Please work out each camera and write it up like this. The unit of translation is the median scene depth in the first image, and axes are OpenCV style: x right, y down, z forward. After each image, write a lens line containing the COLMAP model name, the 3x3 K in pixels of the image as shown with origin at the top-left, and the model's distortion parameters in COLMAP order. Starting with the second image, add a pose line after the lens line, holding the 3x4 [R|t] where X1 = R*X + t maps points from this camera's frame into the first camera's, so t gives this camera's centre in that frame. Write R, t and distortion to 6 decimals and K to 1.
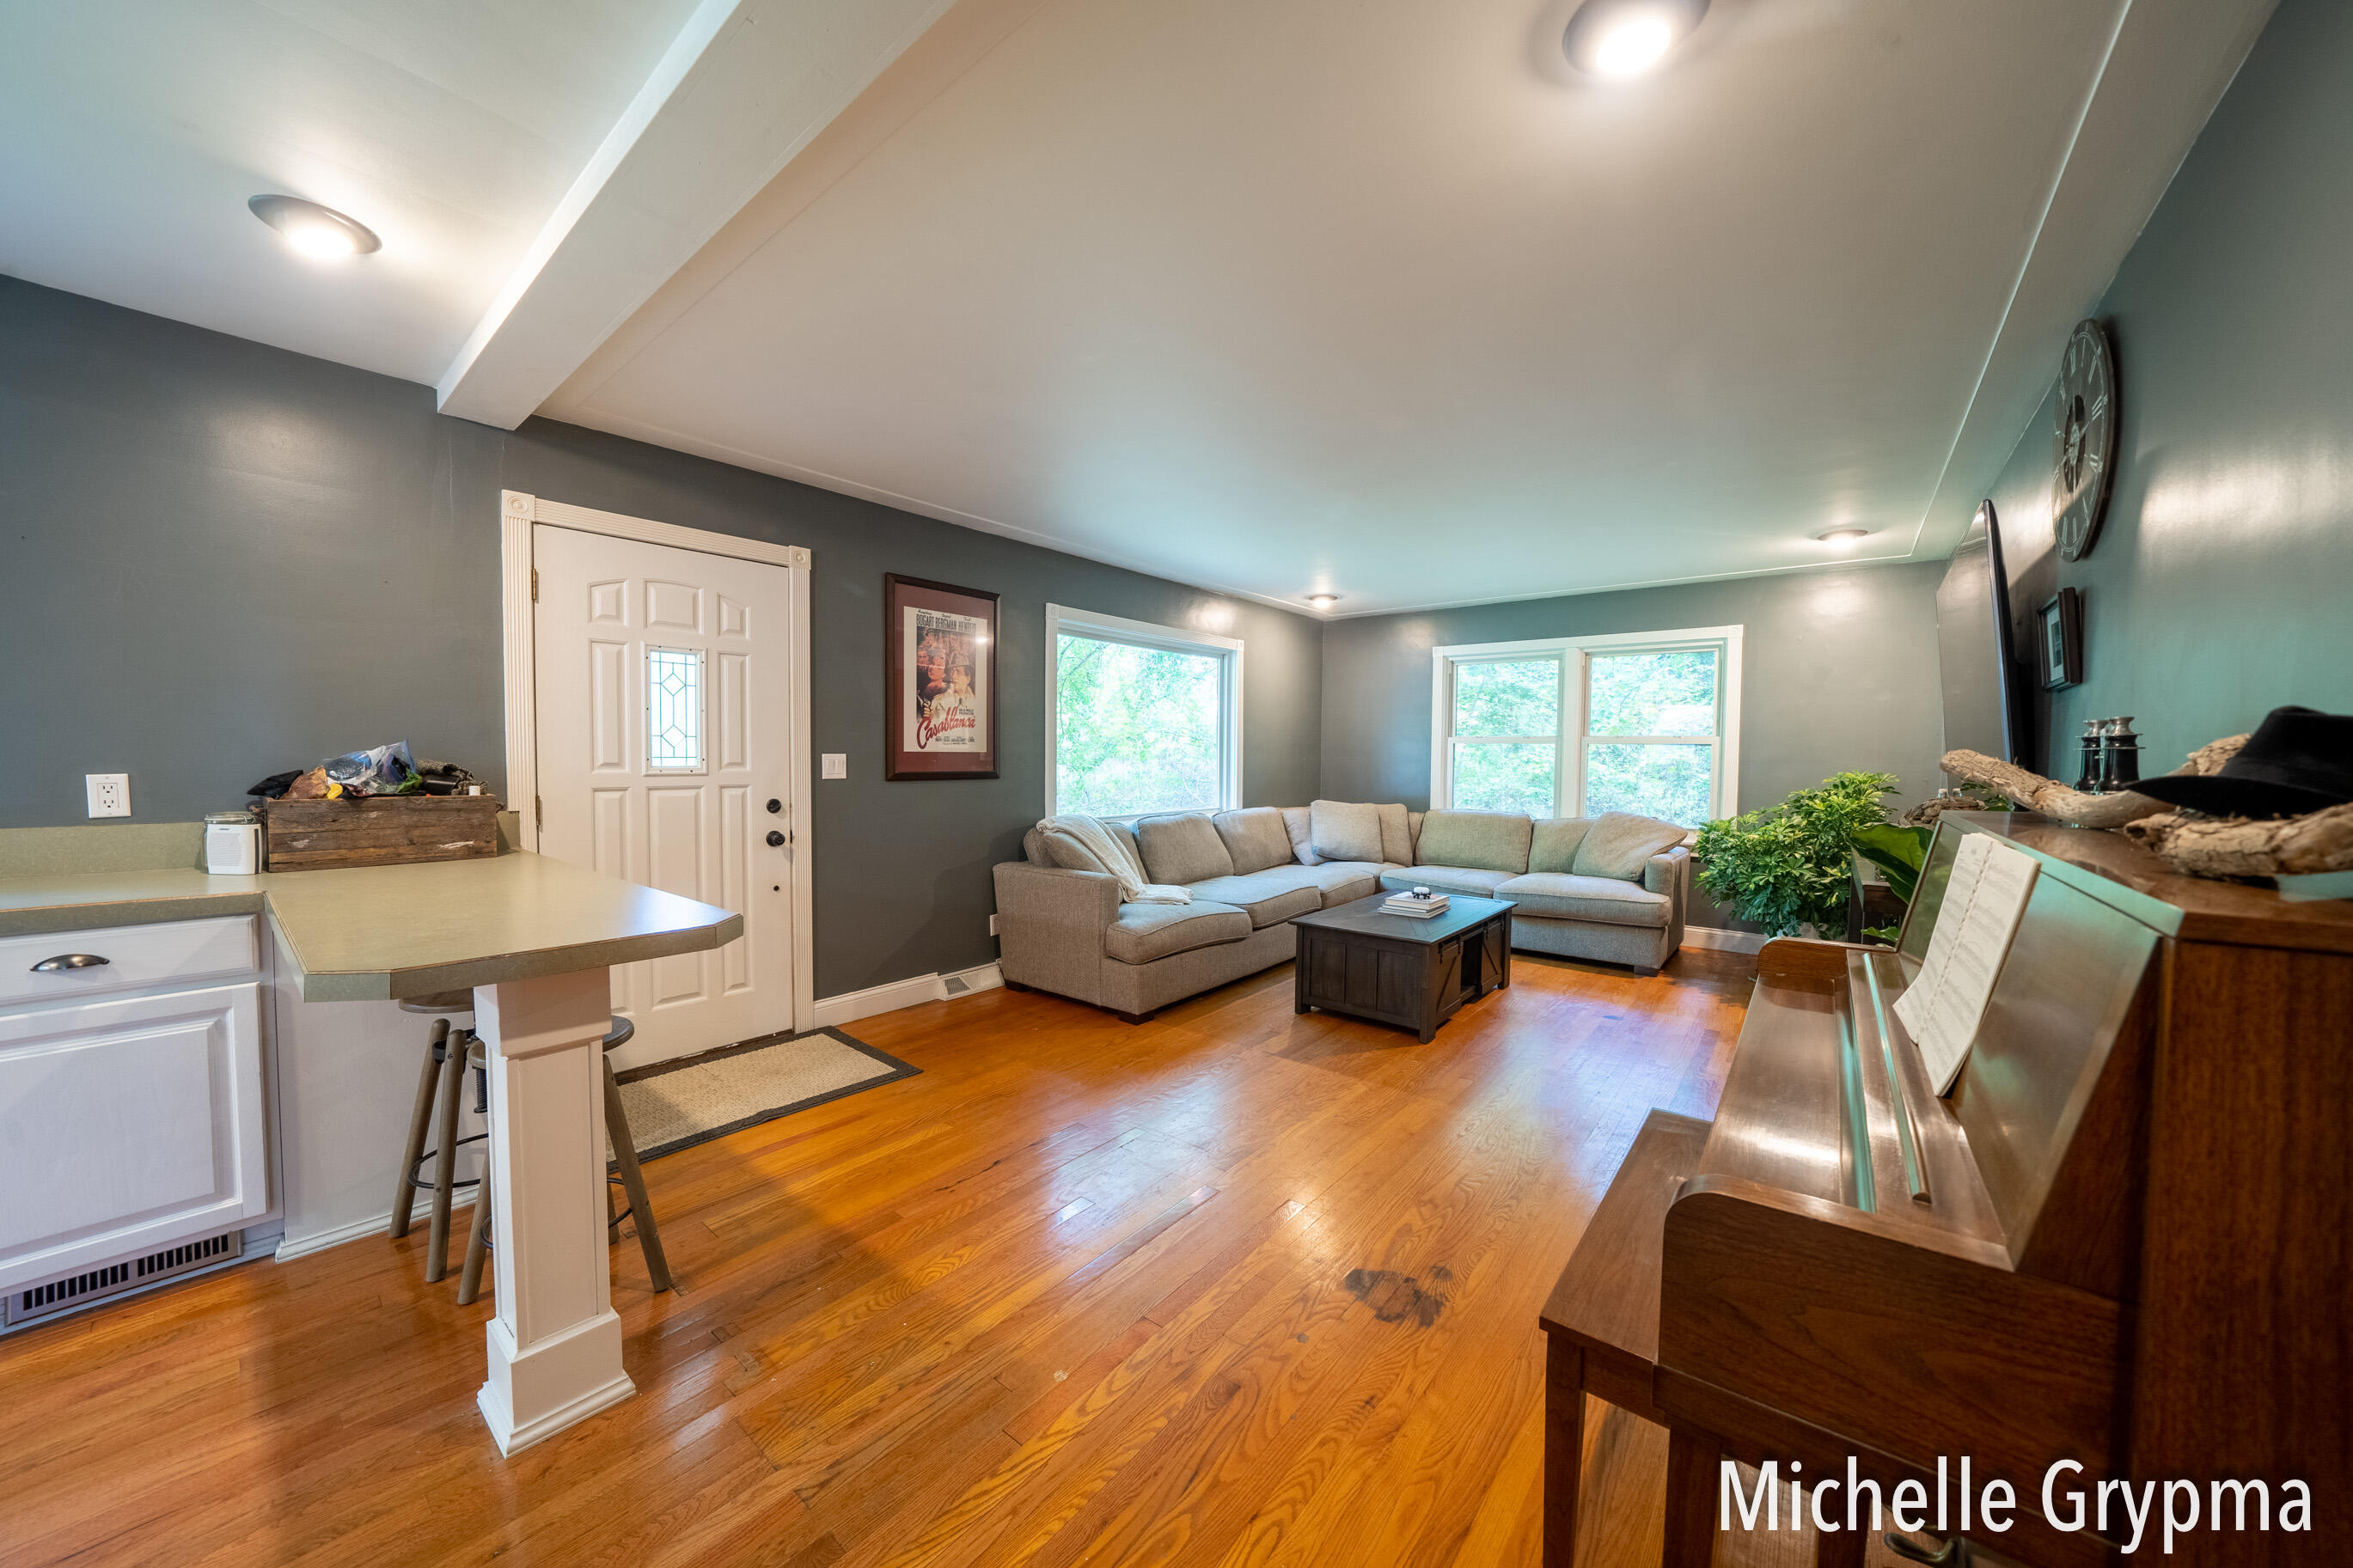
lens RADIAL K [[820.6, 0, 1164.4], [0, 820.6, 782.1], [0, 0, 1]] dist [-0.025276, 0.002300]
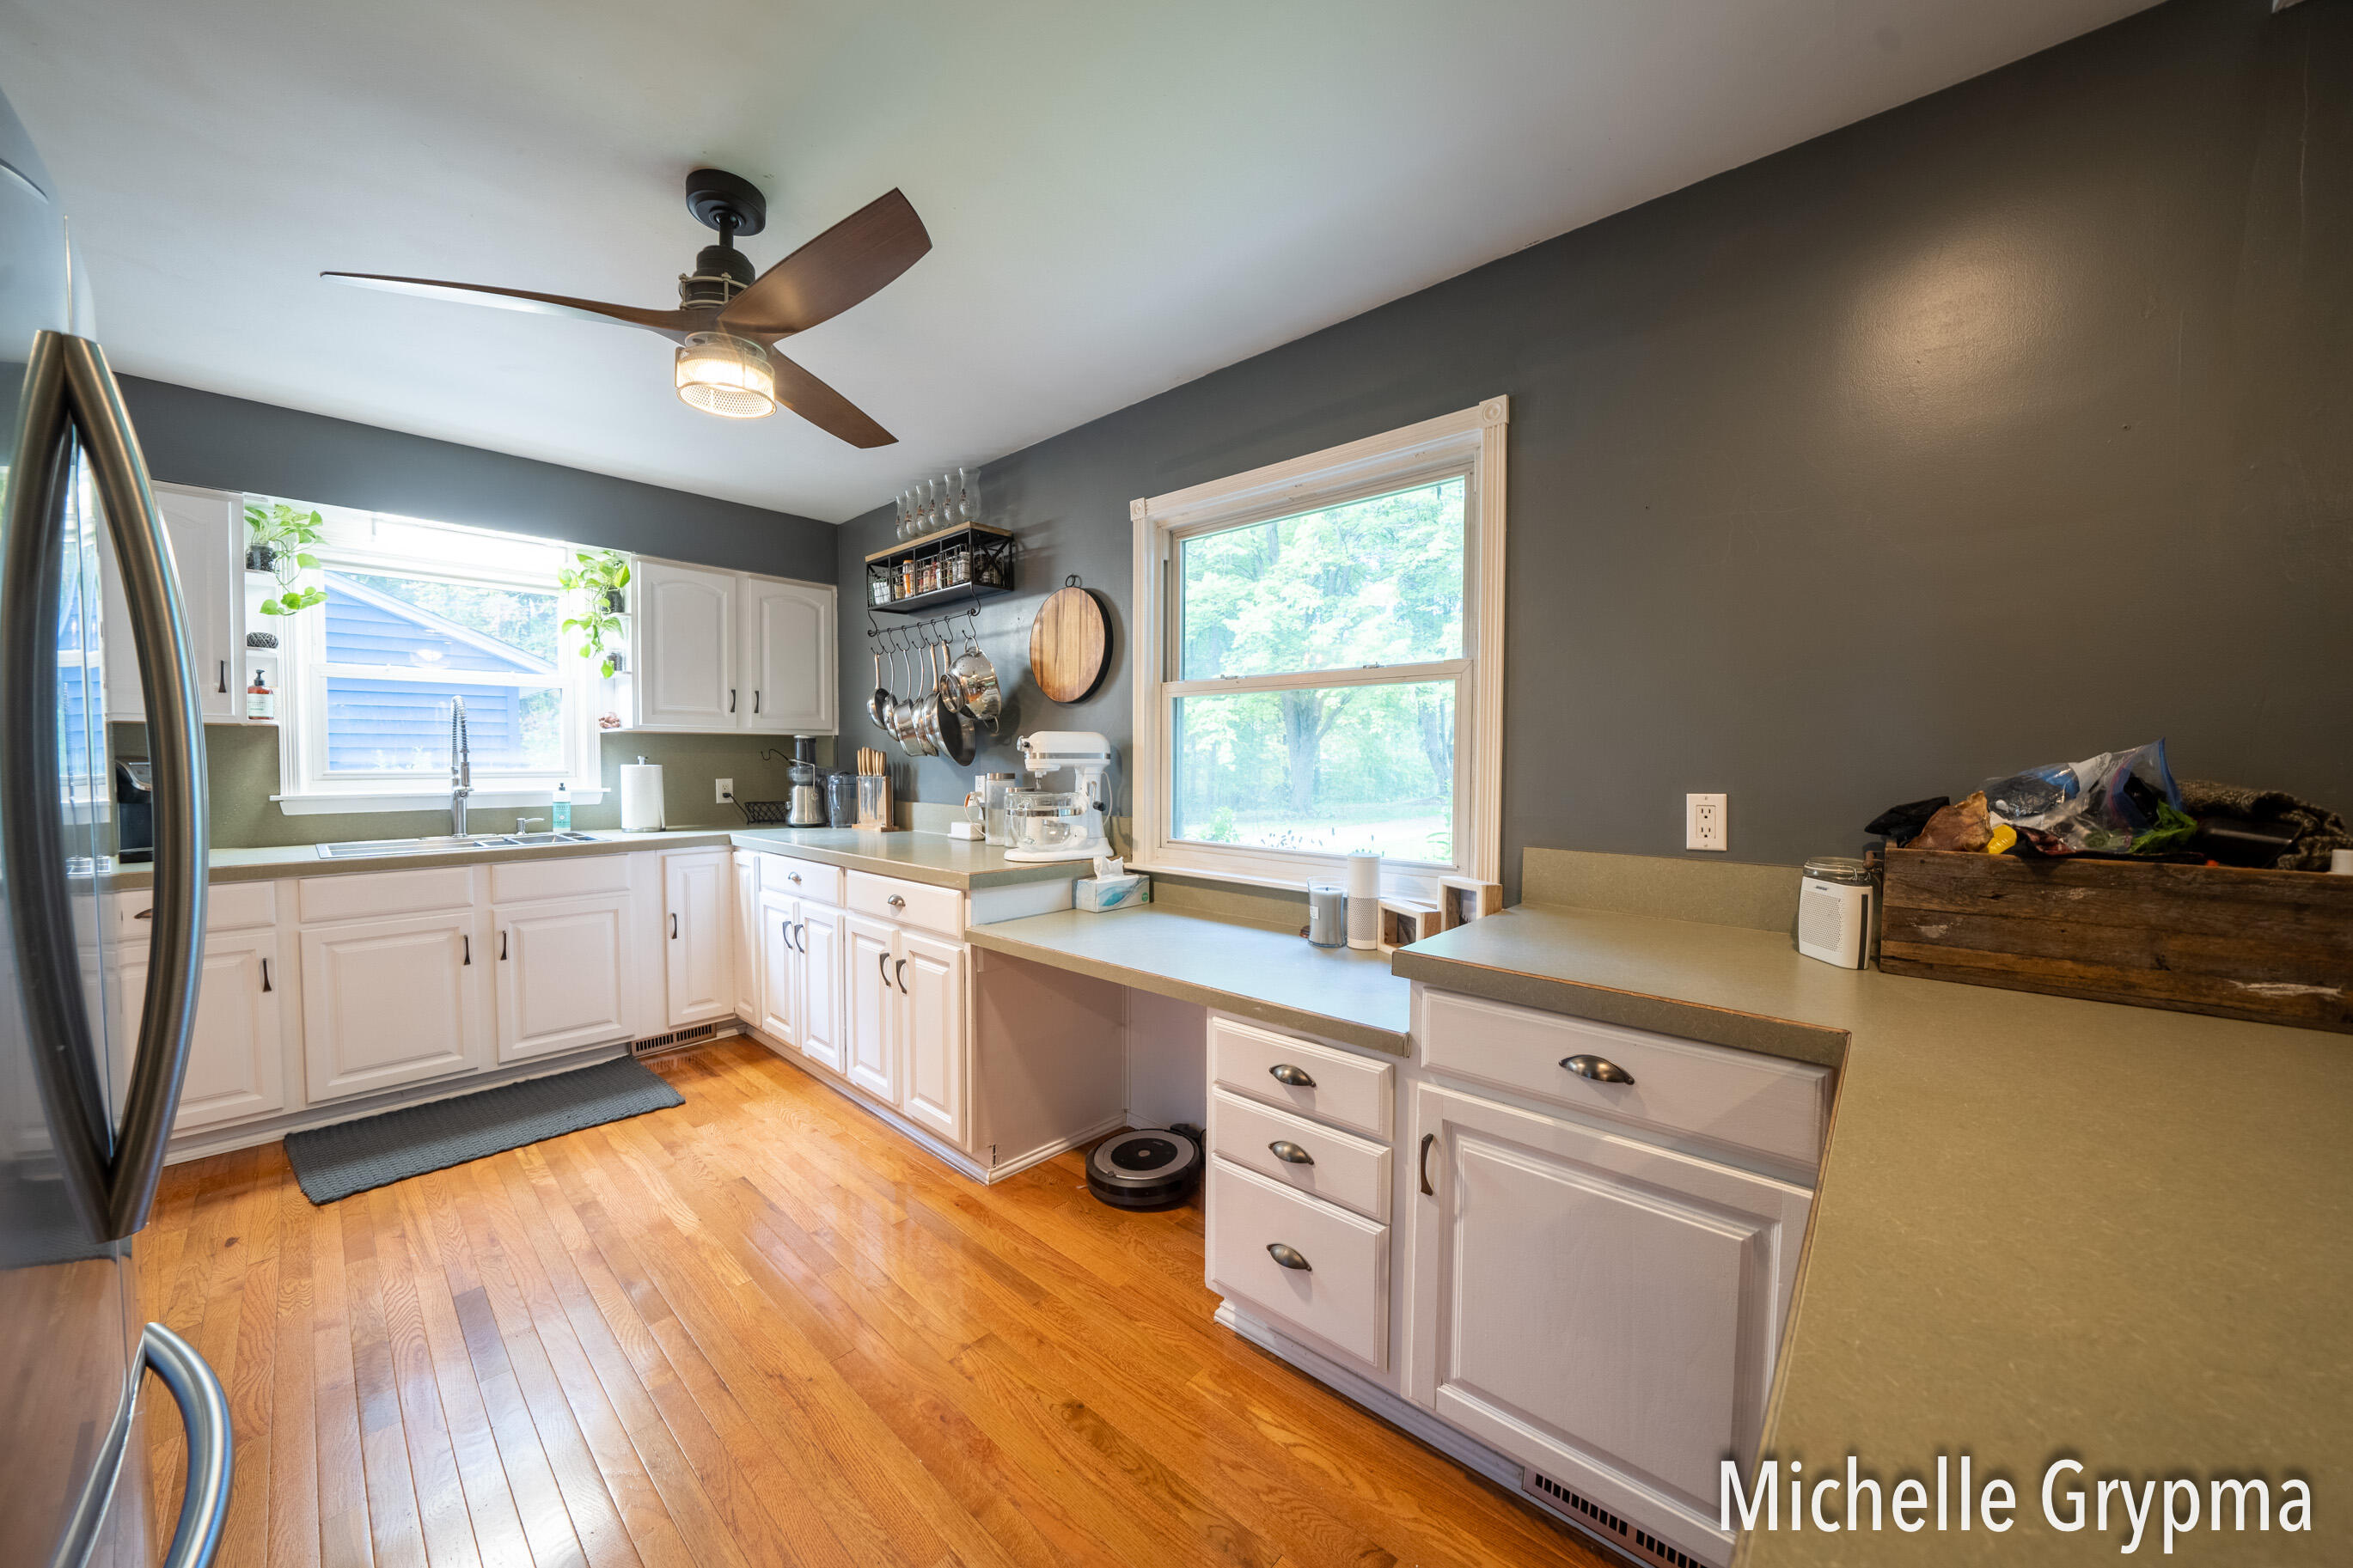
lens RADIAL K [[820.6, 0, 1173.5], [0, 820.6, 785.5], [0, 0, 1]] dist [-0.025276, 0.002300]
pose [[-0.046521, 0.022808, -0.998657, -0.266769], [-0.037984, 0.998976, 0.024585, -0.008987], [0.998195, 0.039077, -0.045607, 0.262867]]
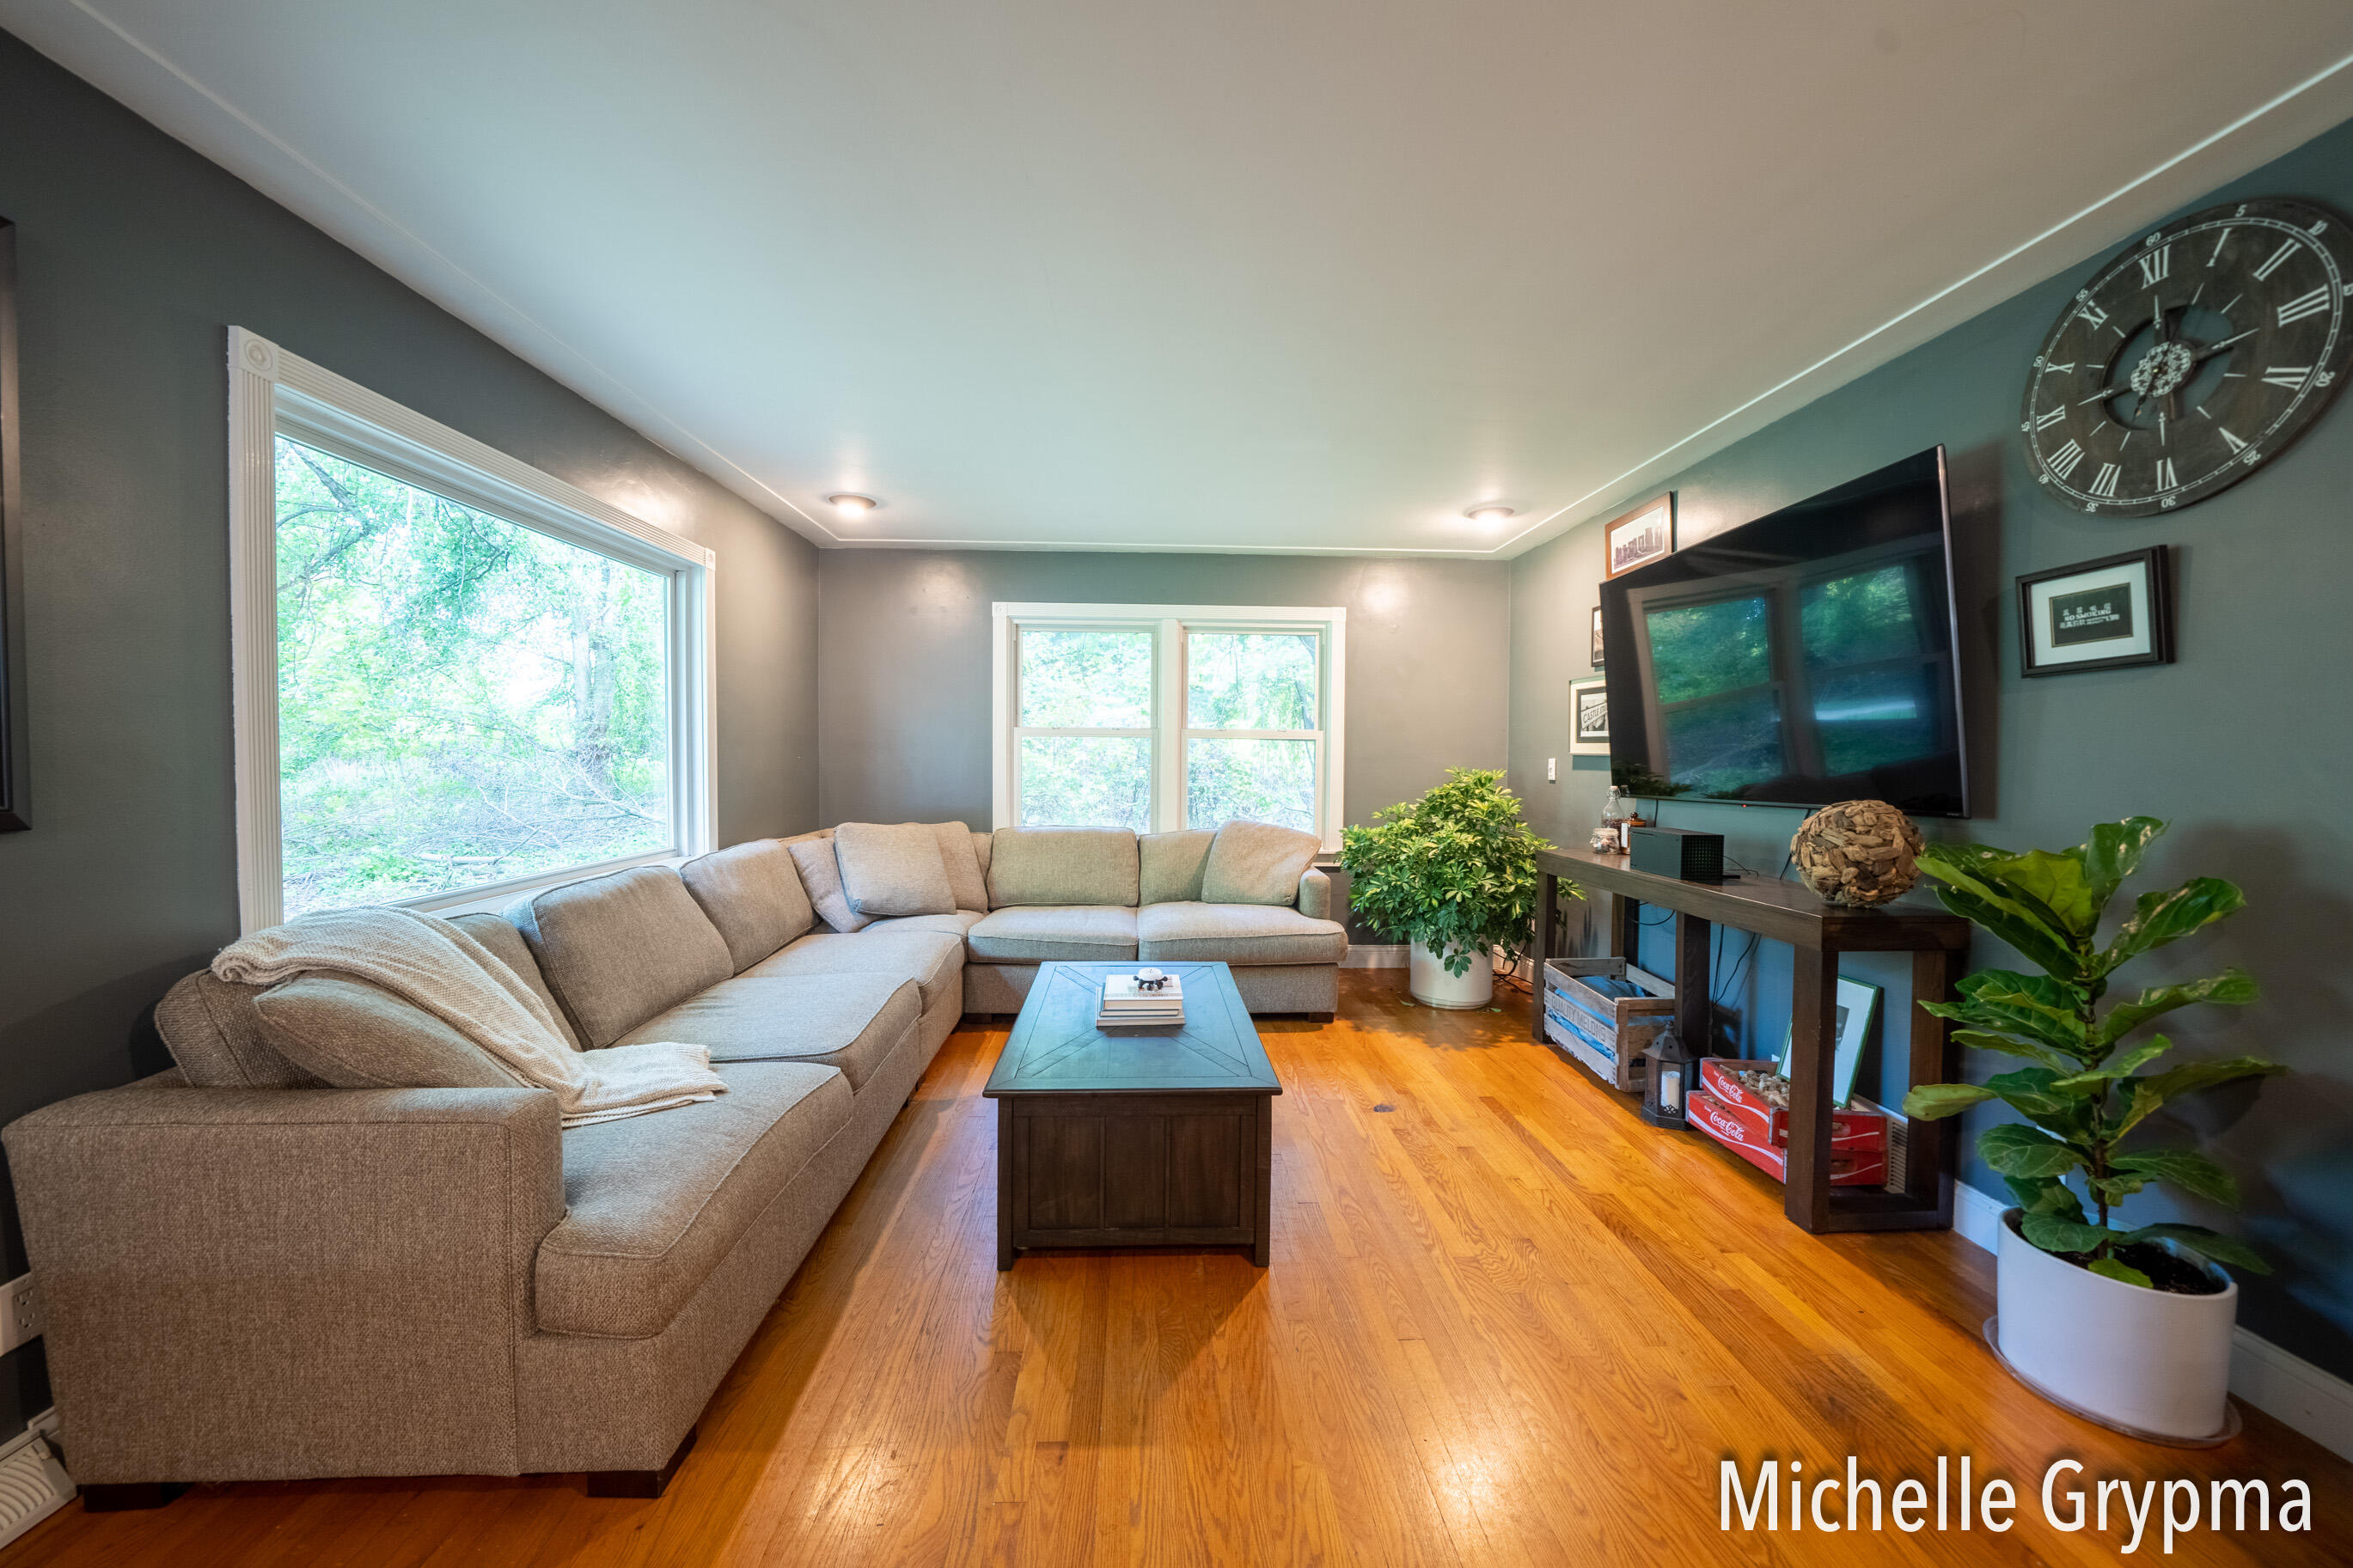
lens RADIAL K [[860.5, 0, 1171.5], [0, 860.5, 775.1], [0, 0, 1]] dist [-0.015799, 0.001607]
pose [[0.746605, -0.018733, 0.665004, -0.095752], [0.022195, 0.999748, 0.003244, -0.017197], [-0.664898, 0.012338, 0.746832, 0.508324]]
